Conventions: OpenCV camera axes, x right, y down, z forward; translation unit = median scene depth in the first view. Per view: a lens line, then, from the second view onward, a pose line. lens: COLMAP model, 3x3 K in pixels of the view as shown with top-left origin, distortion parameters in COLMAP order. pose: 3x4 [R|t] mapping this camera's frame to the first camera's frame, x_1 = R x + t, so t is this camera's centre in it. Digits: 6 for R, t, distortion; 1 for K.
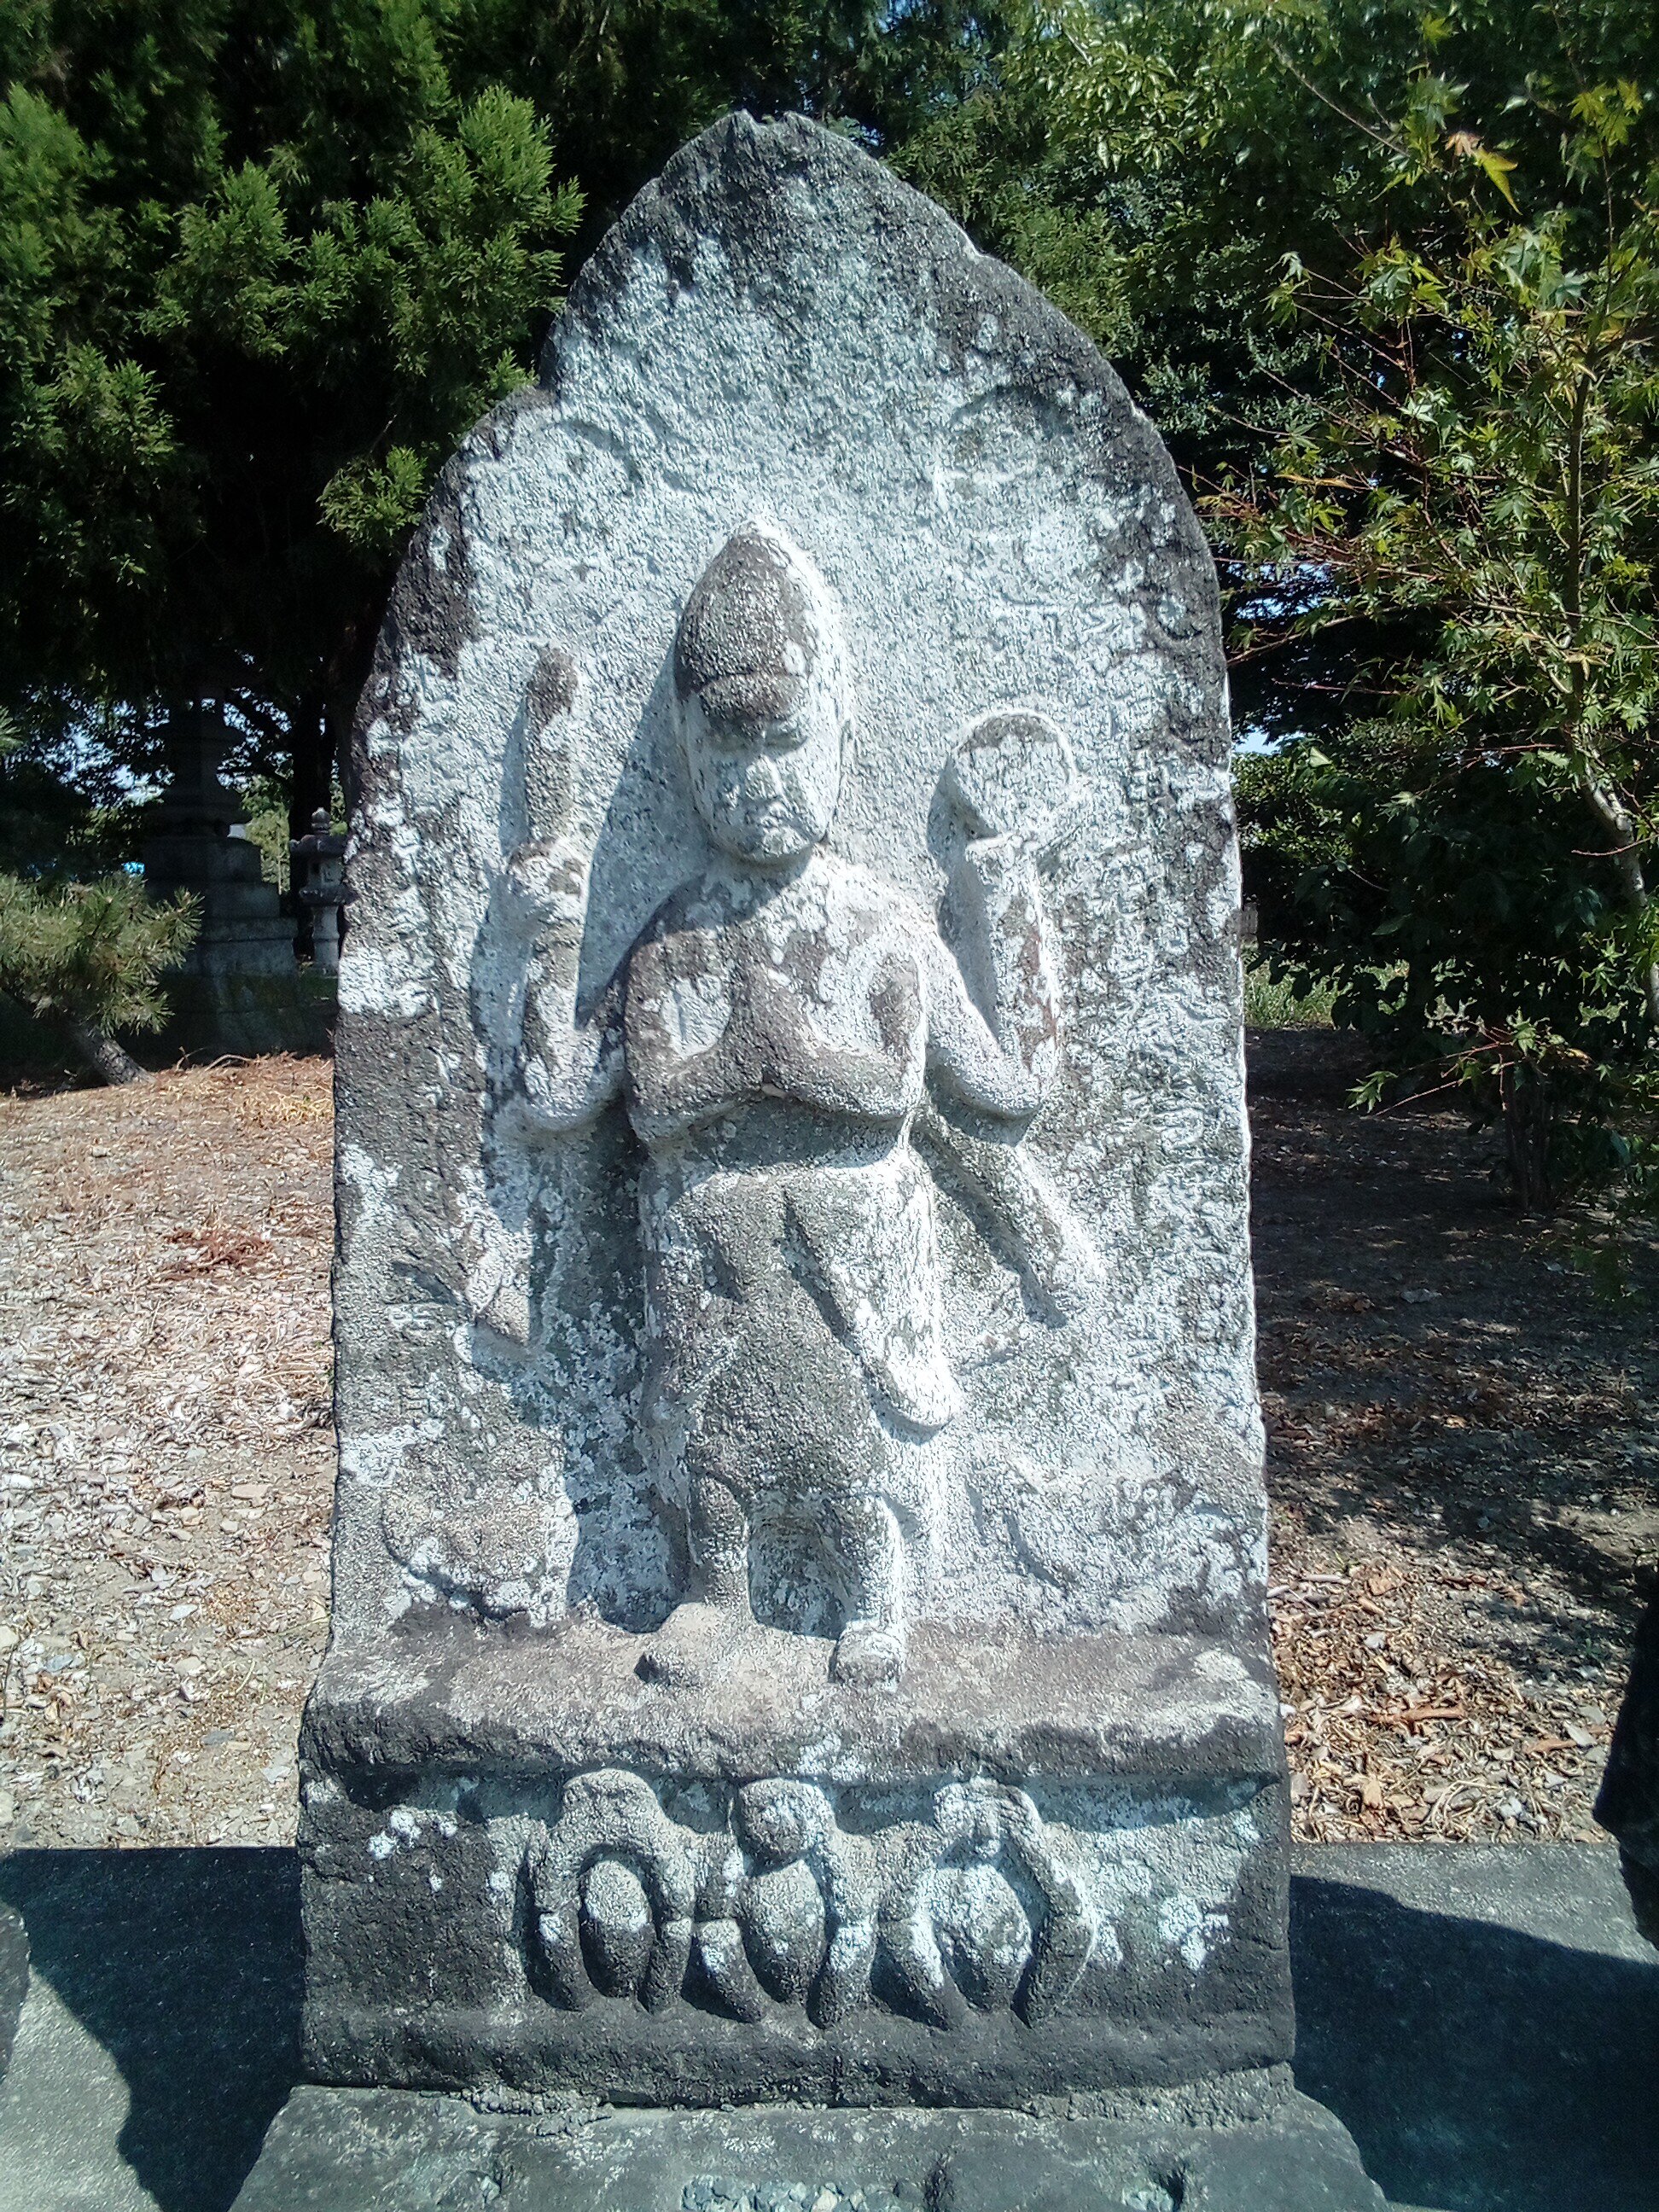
lens RADIAL K [[1838.9, 0, 822.4], [0, 1838.9, 1106.1], [0, 0, 1]] dist [0.042216, -0.059950]
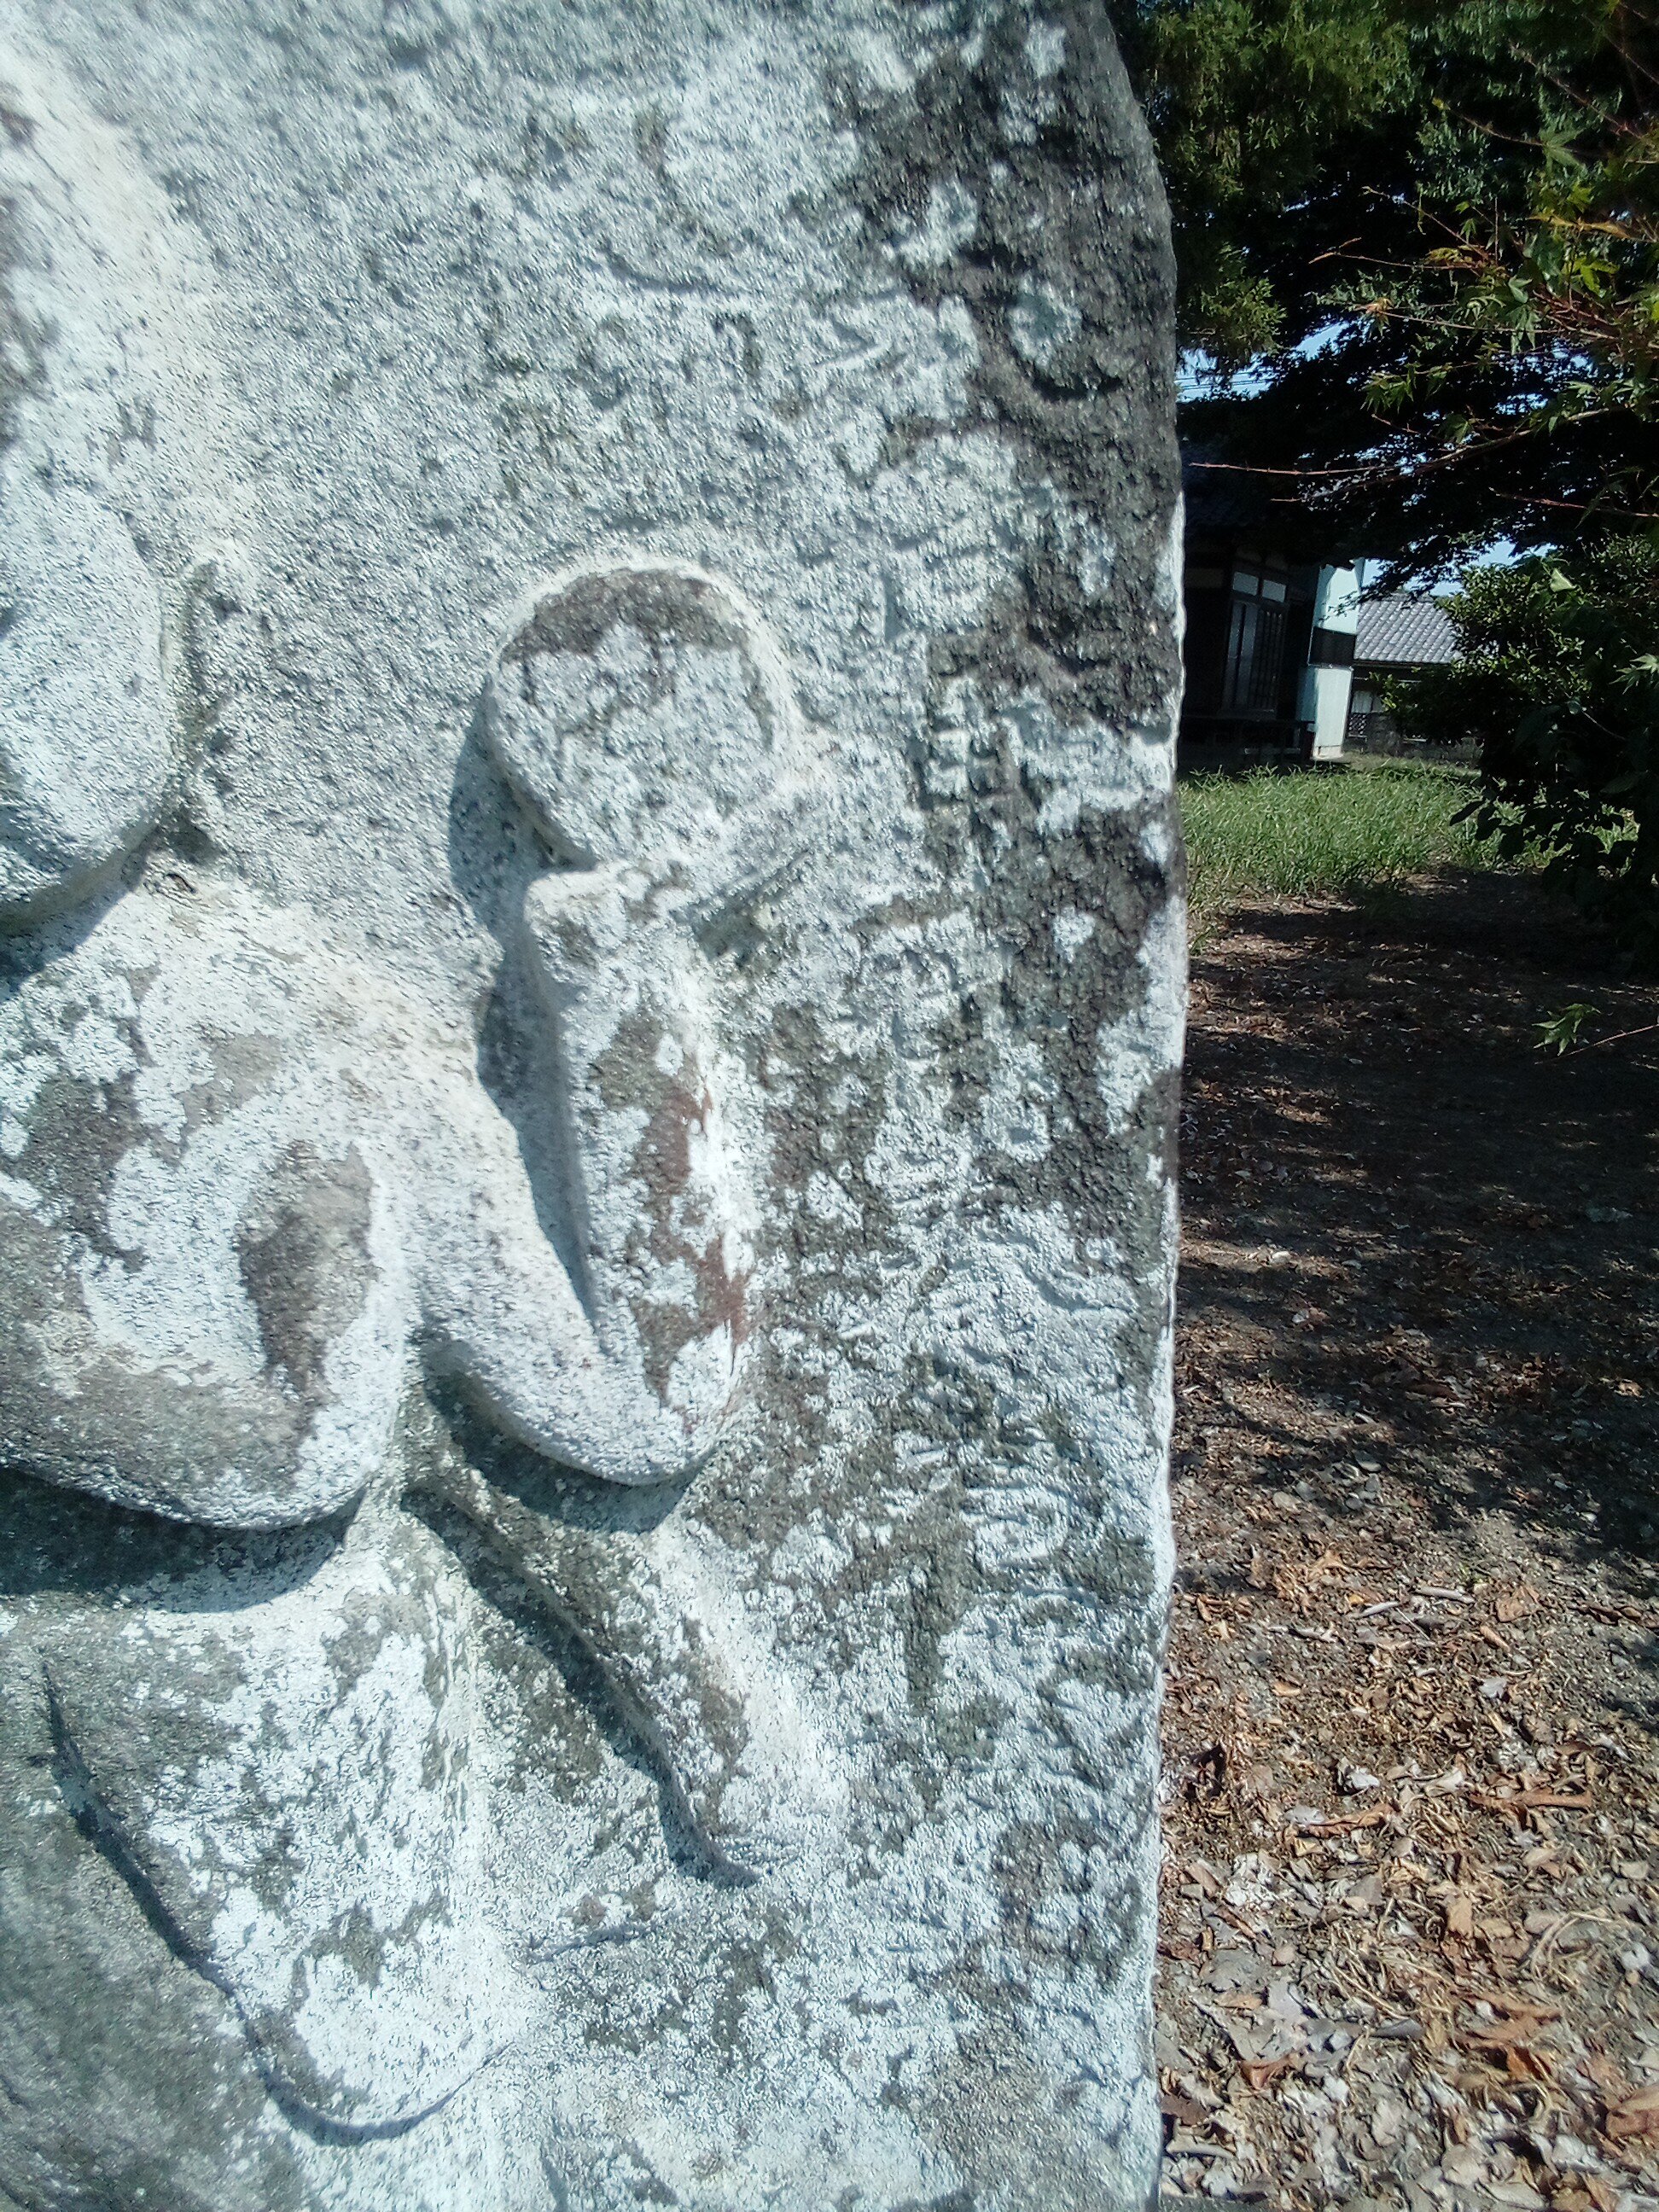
lens RADIAL K [[1838.9, 0, 834.8], [0, 1838.9, 1108.6], [0, 0, 1]] dist [0.042216, -0.059950]
pose [[0.993071, 0.078354, -0.087584, 0.178029], [-0.068116, 0.991105, 0.114327, -0.134924], [0.095763, -0.107569, 0.989575, 0.548733]]
